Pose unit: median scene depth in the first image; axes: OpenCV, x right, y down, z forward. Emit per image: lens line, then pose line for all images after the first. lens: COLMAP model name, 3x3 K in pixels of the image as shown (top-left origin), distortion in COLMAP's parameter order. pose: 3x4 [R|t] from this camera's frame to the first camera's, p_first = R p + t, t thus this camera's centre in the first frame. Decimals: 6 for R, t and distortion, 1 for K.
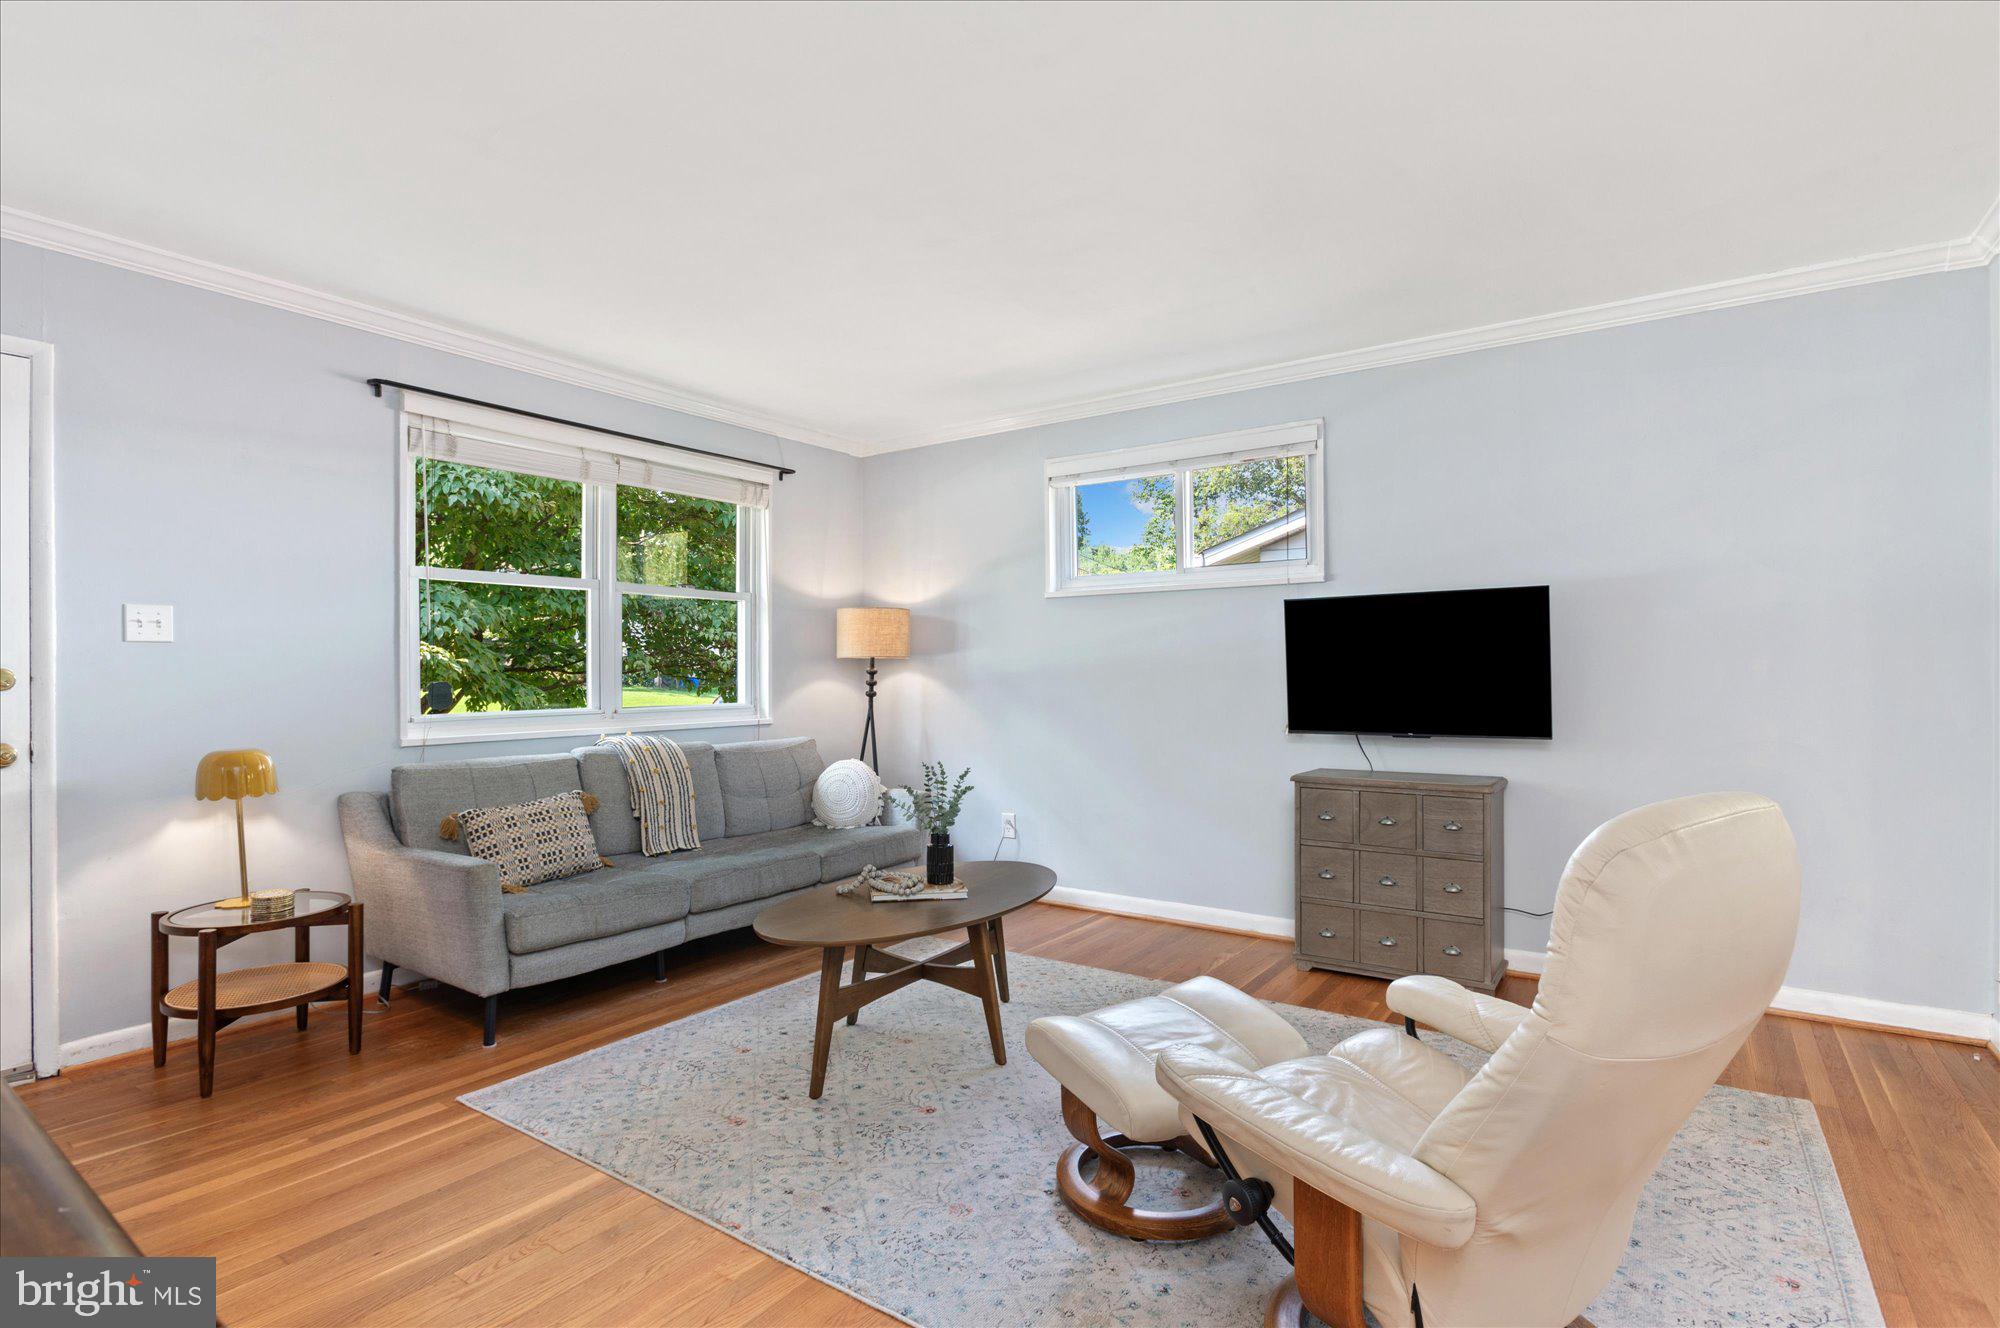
lens RADIAL K [[975.5, 0, 1004.6], [0, 975.5, 661.5], [0, 0, 1]] dist [-0.015803, 0.000117]
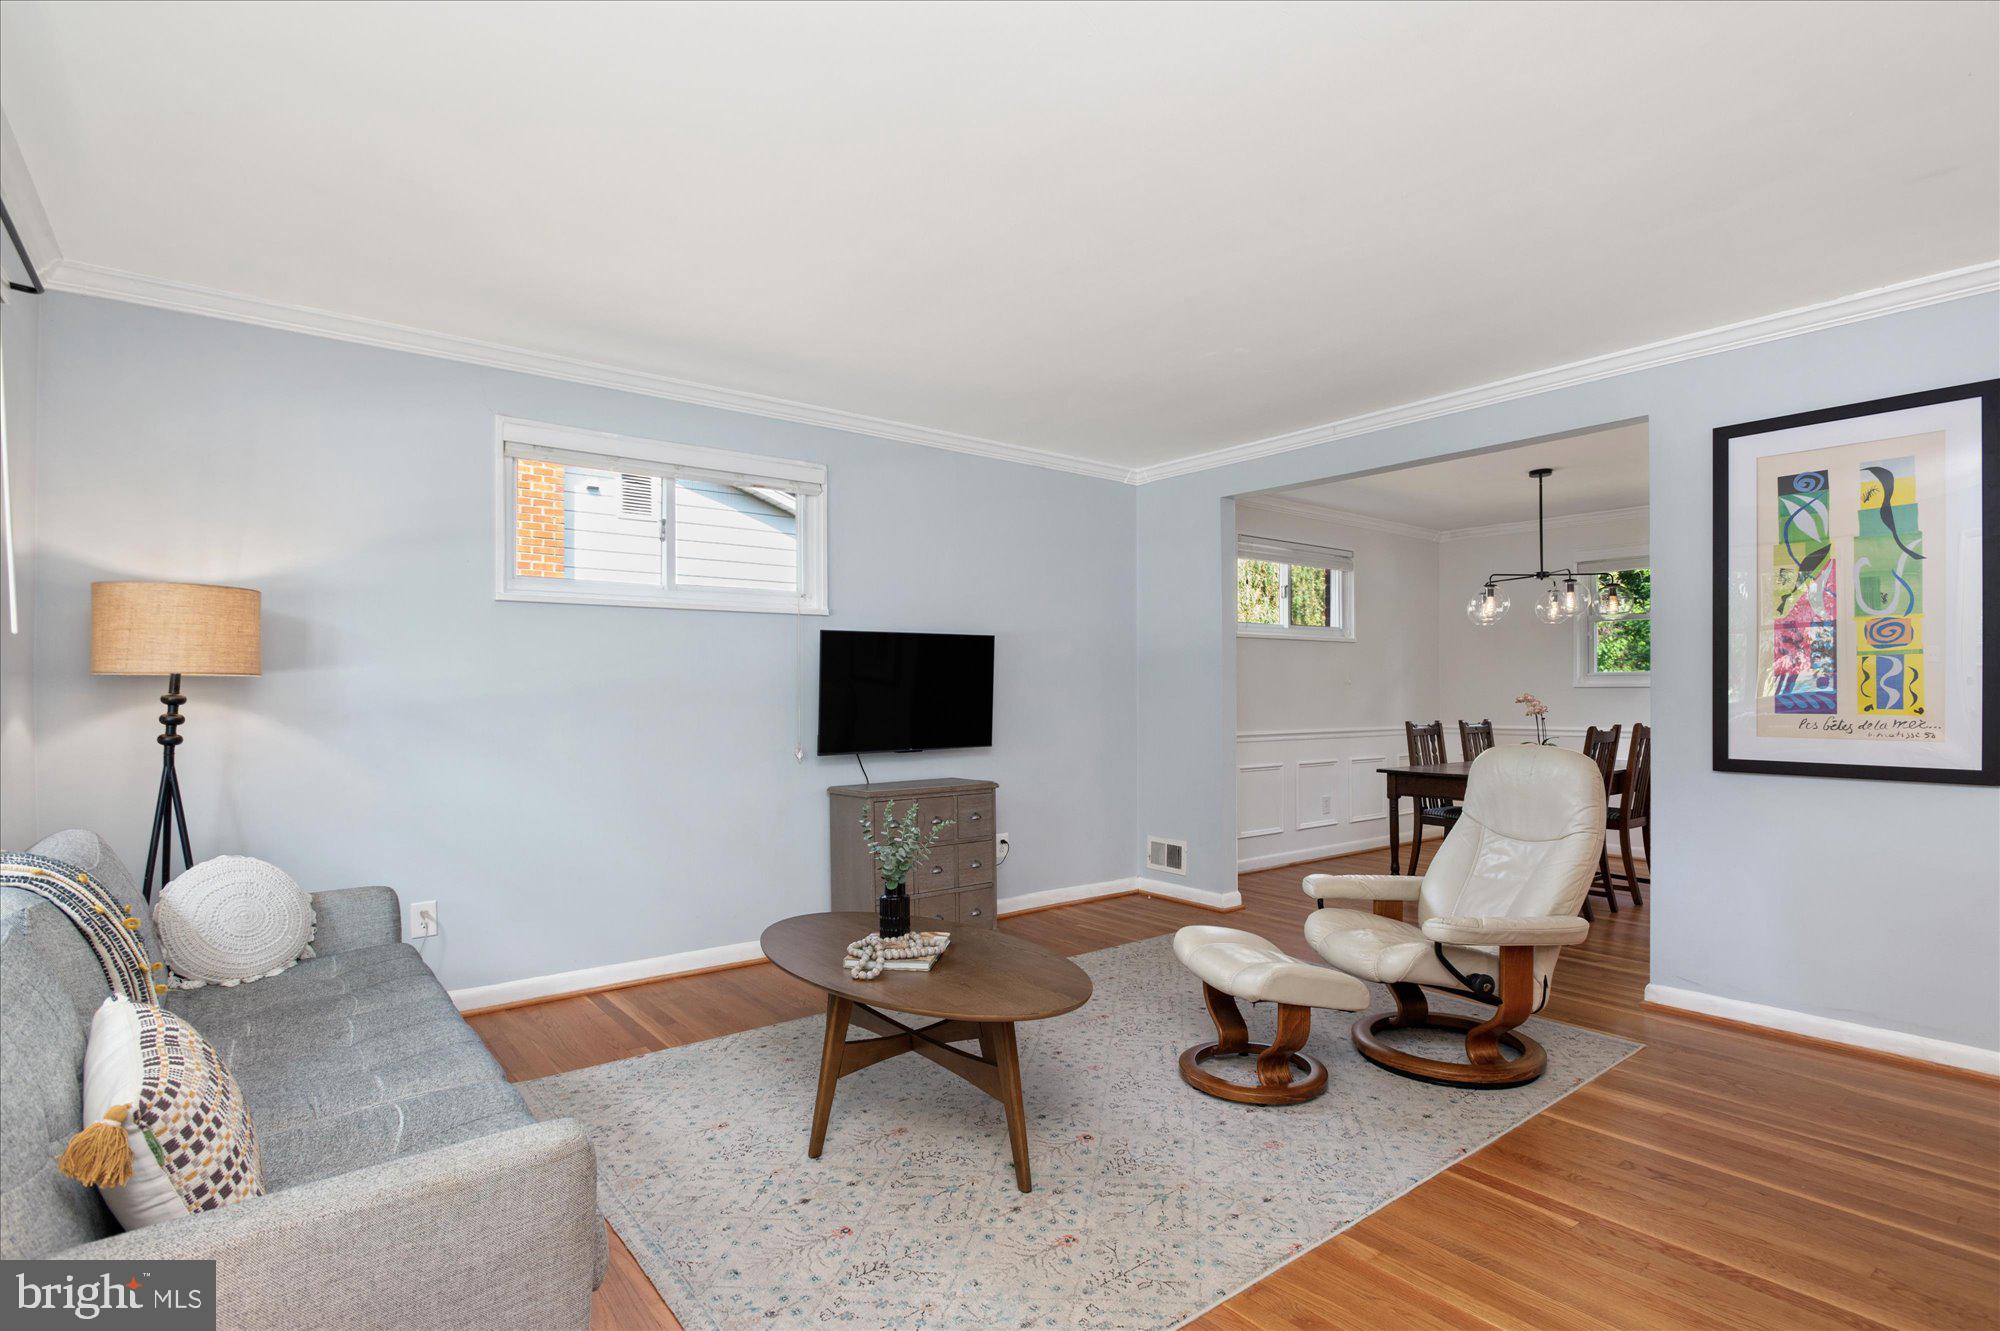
lens RADIAL K [[975.5, 0, 1000.5], [0, 975.5, 686.3], [0, 0, 1]] dist [-0.015803, 0.000117]
pose [[0.295527, 0.010815, 0.955273, -0.662195], [-0.007703, 0.999930, -0.008937, 0.005574], [-0.955303, -0.004717, 0.295590, 0.494090]]
